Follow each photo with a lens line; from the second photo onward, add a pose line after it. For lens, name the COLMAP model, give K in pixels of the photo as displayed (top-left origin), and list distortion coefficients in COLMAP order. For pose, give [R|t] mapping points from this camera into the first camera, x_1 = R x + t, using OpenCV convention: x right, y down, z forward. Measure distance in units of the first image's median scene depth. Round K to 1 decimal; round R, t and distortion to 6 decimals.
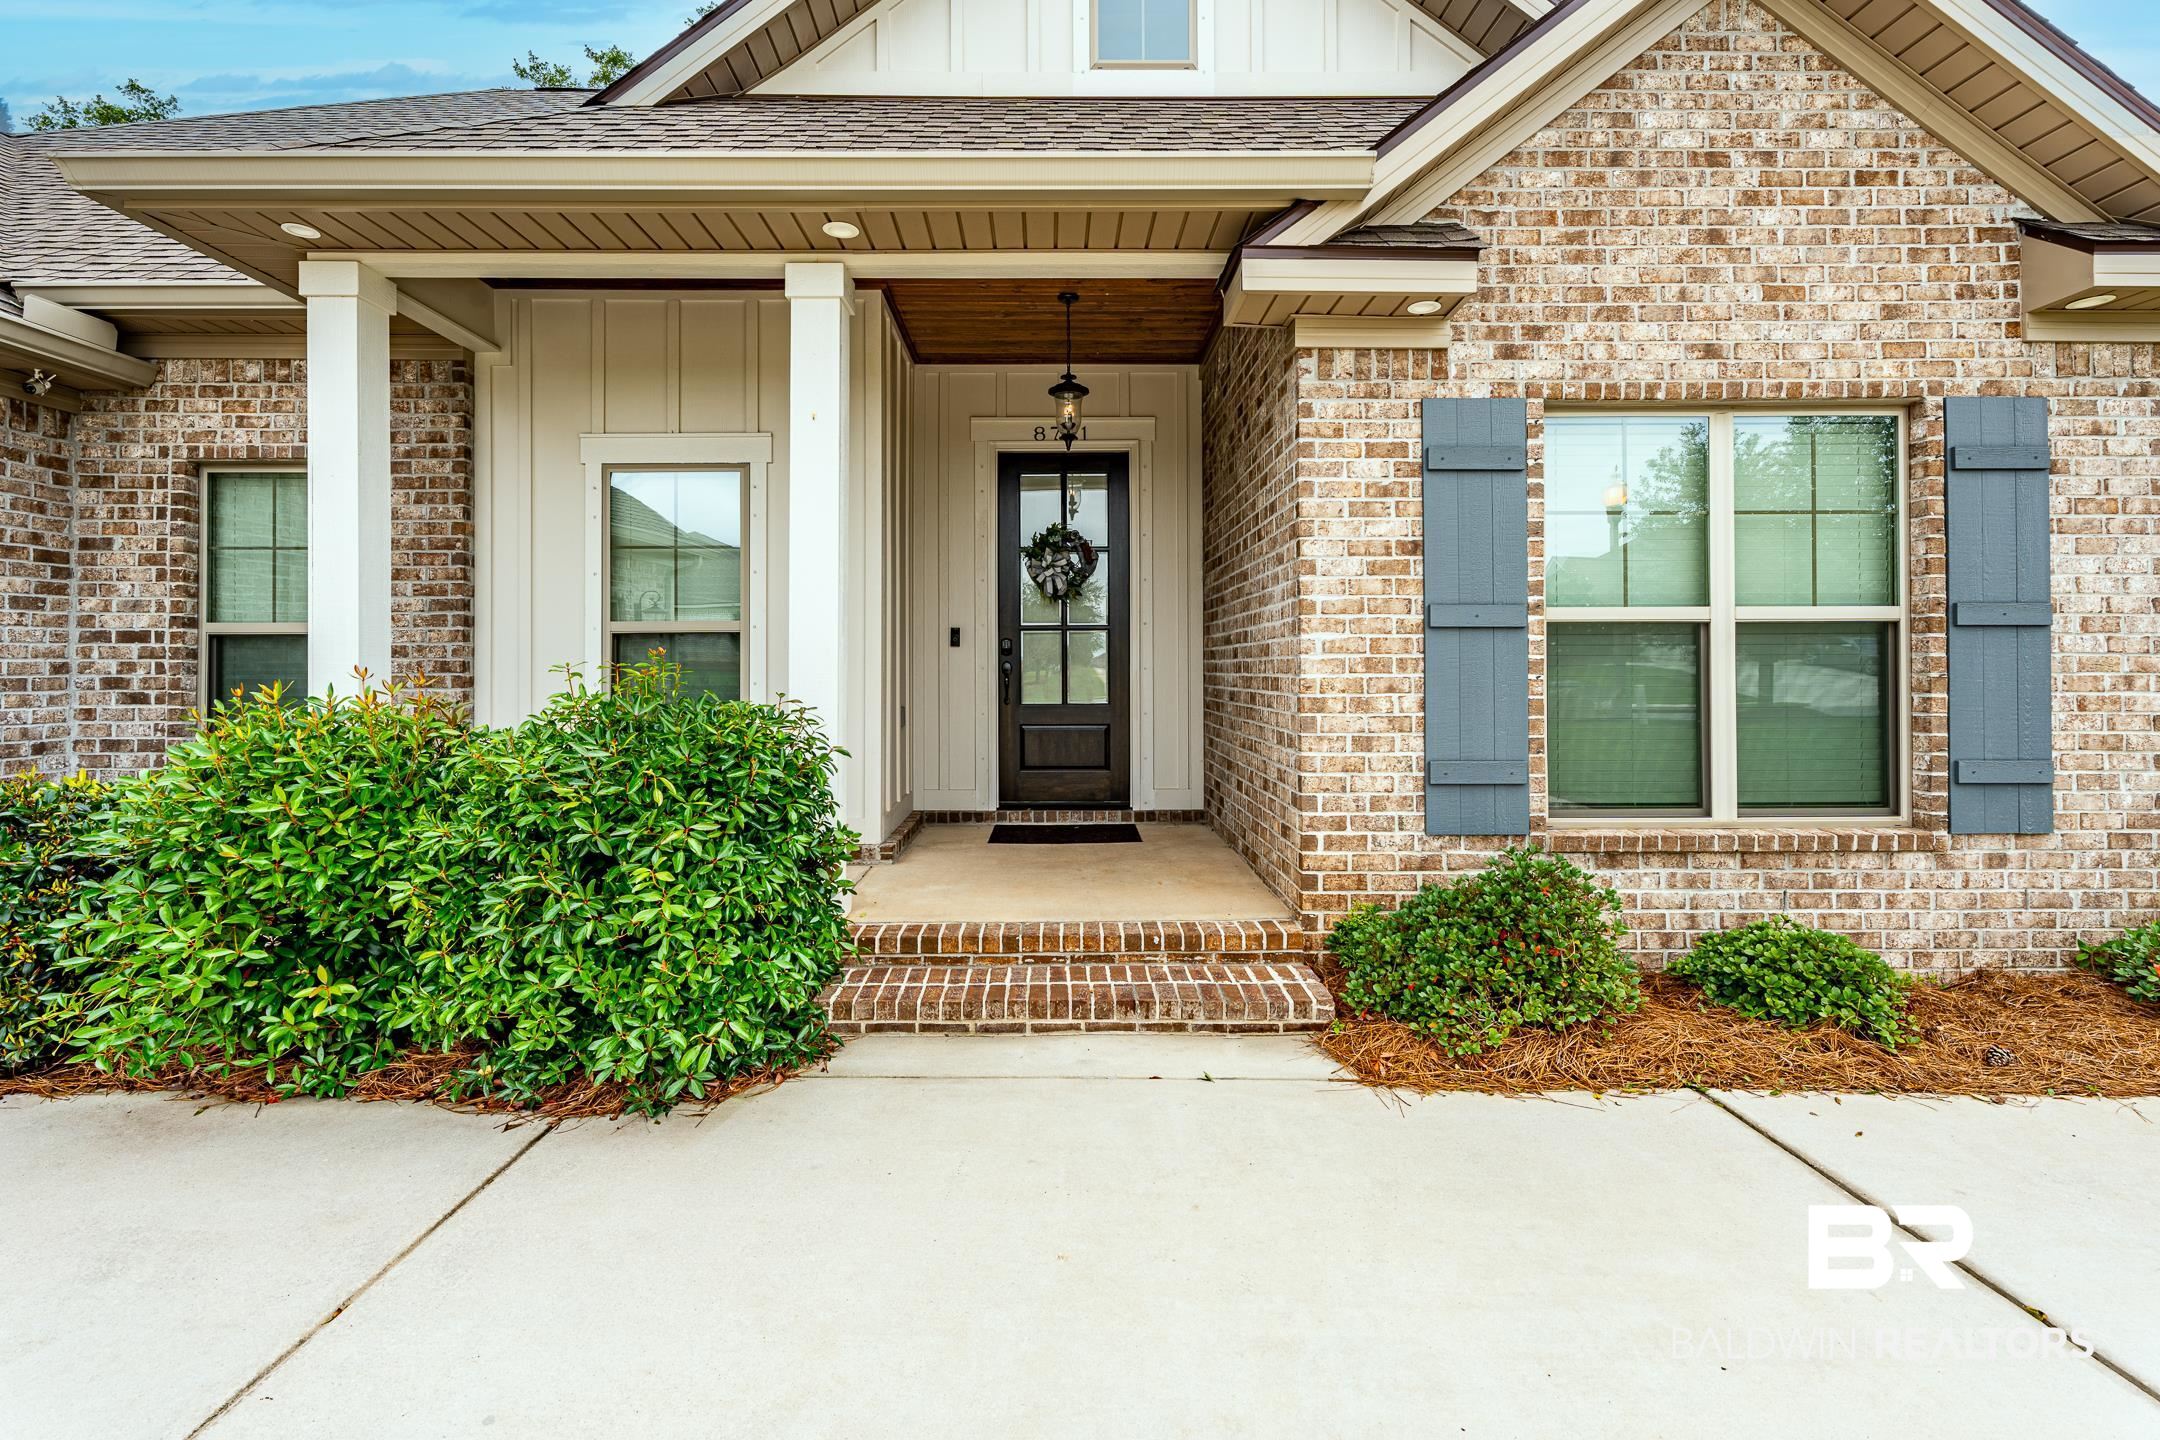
lens RADIAL K [[1004.7, 0, 1086.6], [0, 1004.7, 656.8], [0, 0, 1]] dist [0.000867, 0.000147]
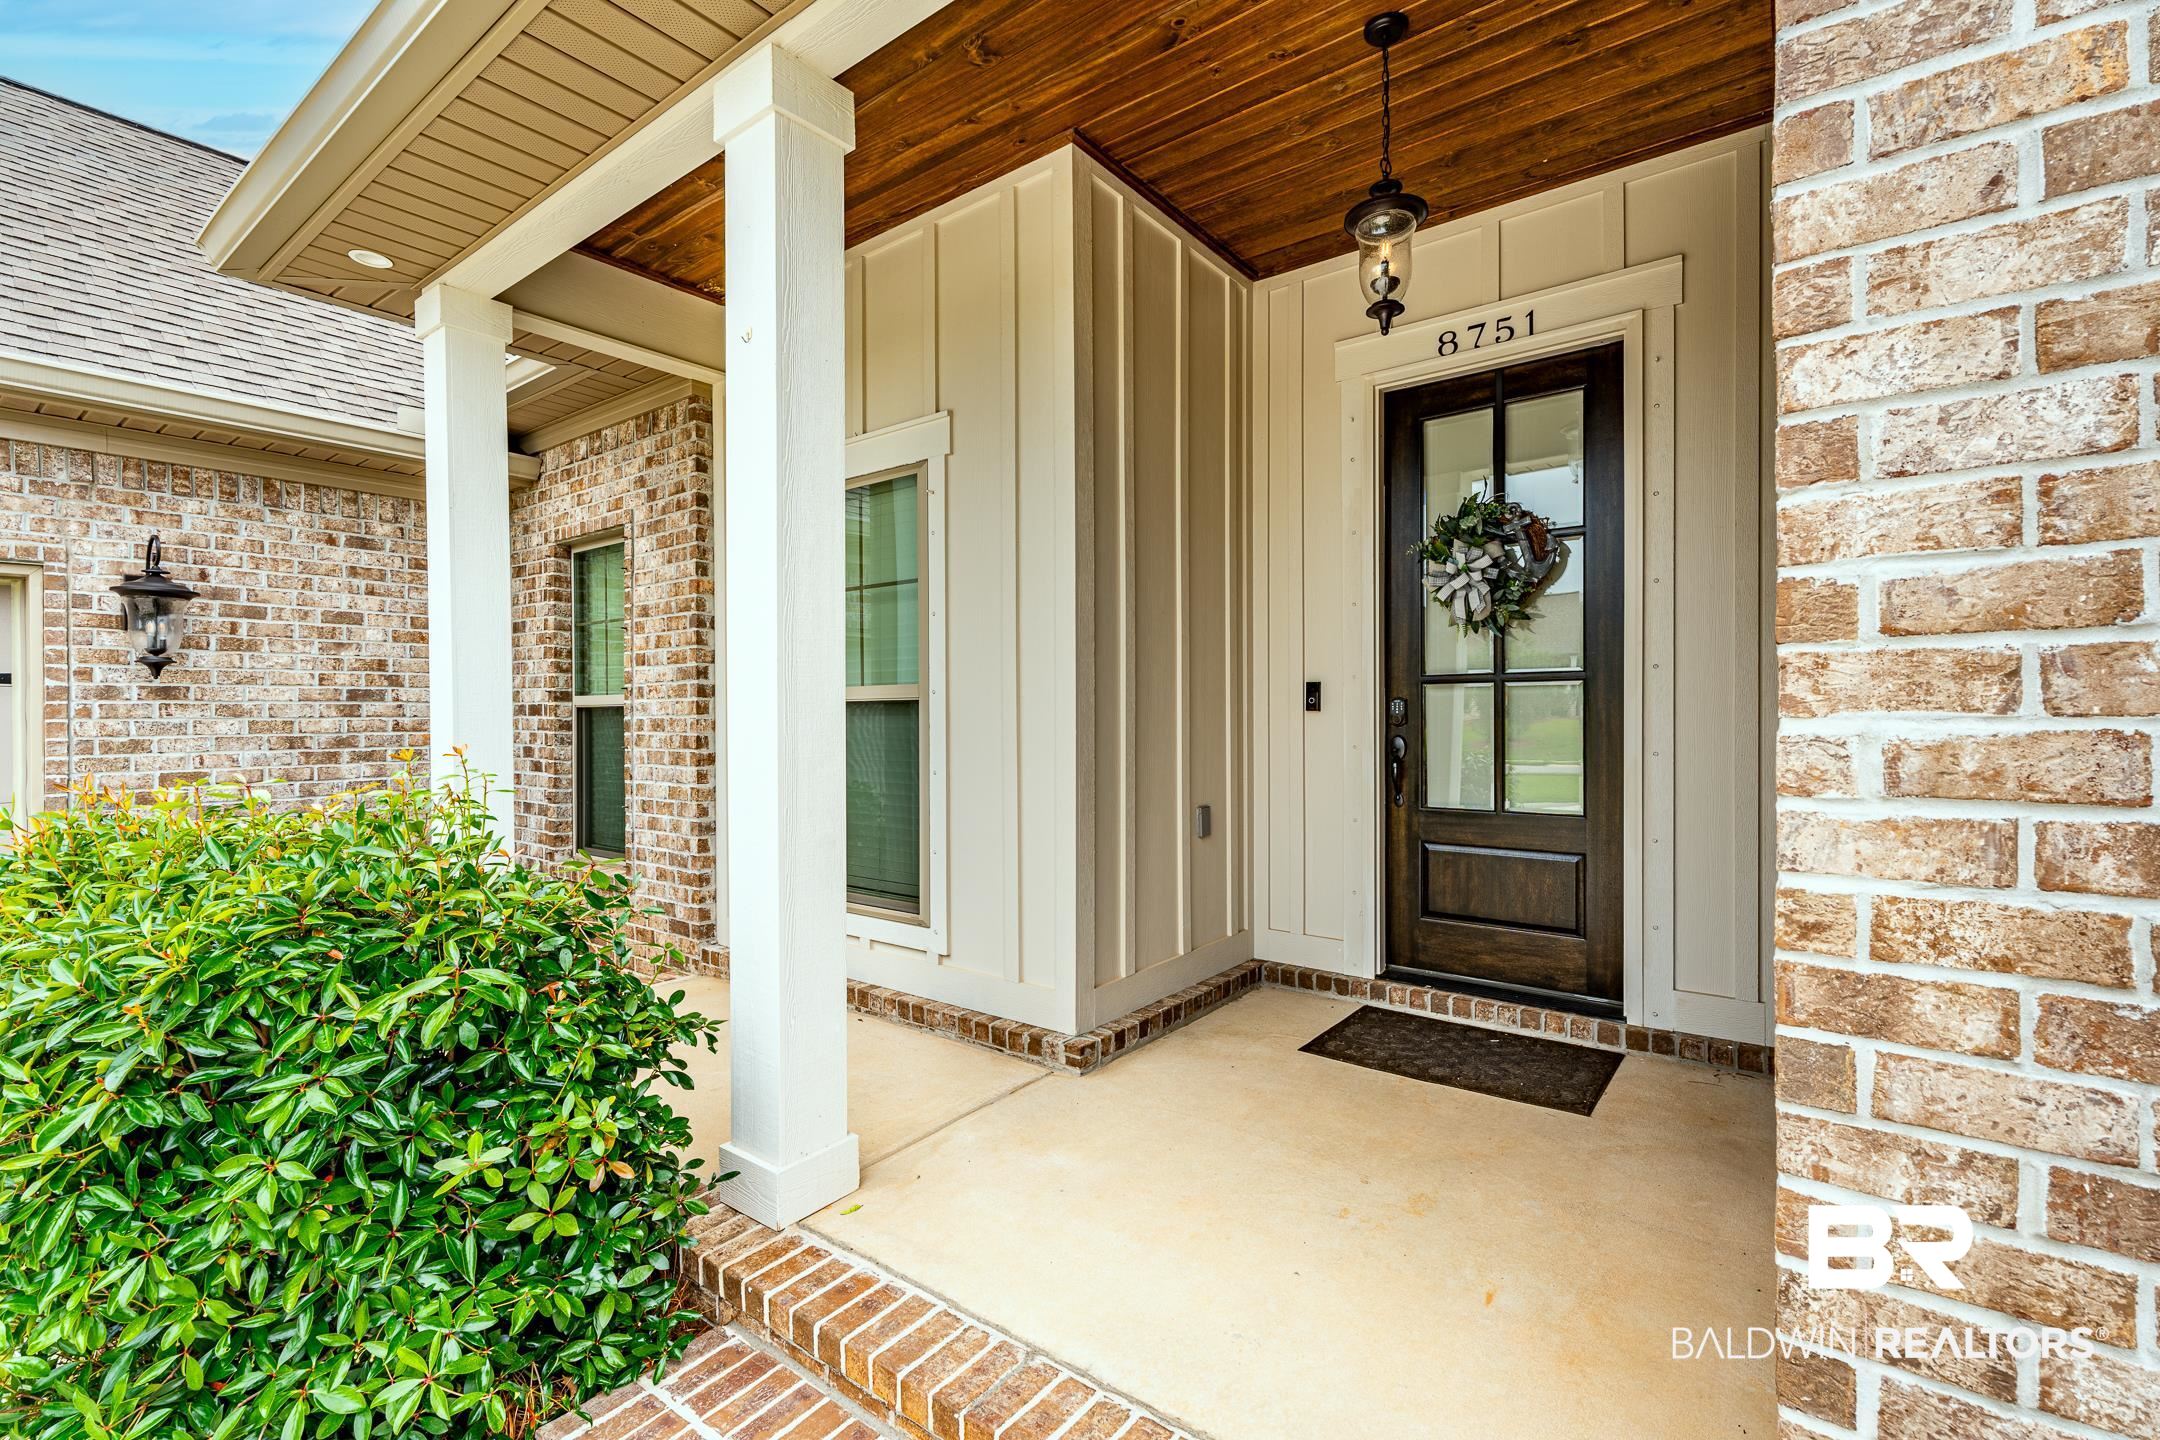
lens RADIAL K [[972.8, 0, 1080.0], [0, 972.8, 720.0], [0, 0, 1]] dist [-0.000435, 0.000013]
pose [[0.777903, 0.003566, -0.628374, 0.227125], [0.010334, 0.999776, 0.018466, -0.028124], [0.628299, -0.020859, 0.777692, 0.683073]]
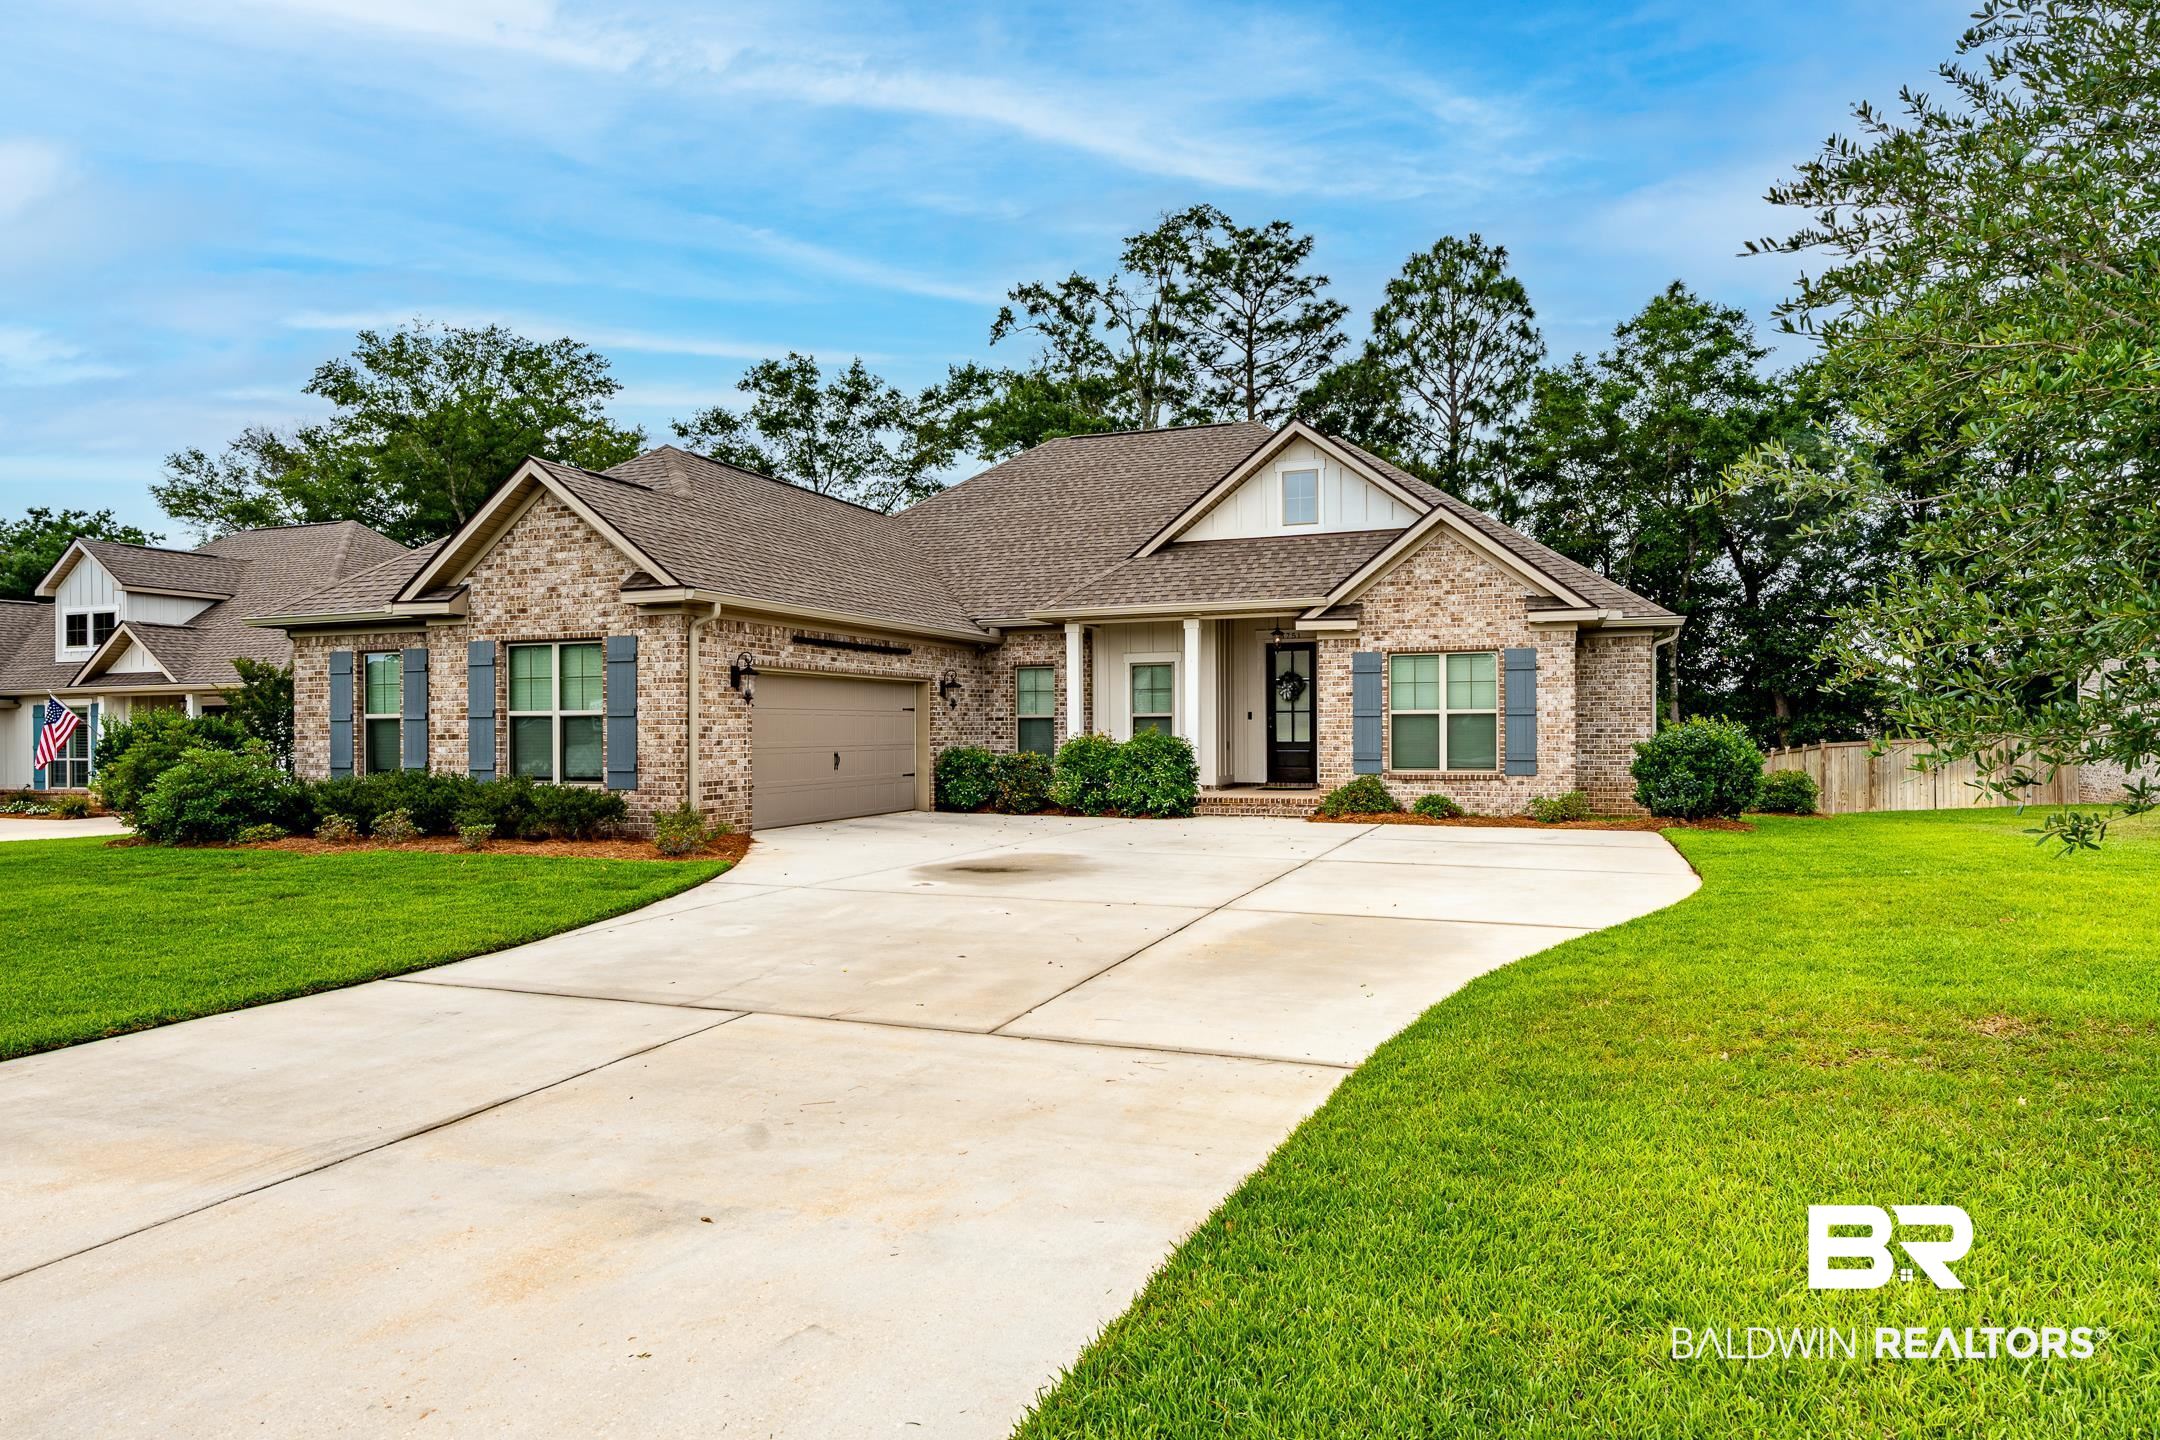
lens RADIAL K [[1286.9, 0, 1061.4], [0, 1286.9, 732.7], [0, 0, 1]] dist [-0.000069, -0.000281]
pose [[0.917918, -0.001132, -0.396769, 1.185056], [0.008328, 0.999831, 0.016414, -0.054225], [0.396684, -0.018371, 0.917772, -3.587600]]
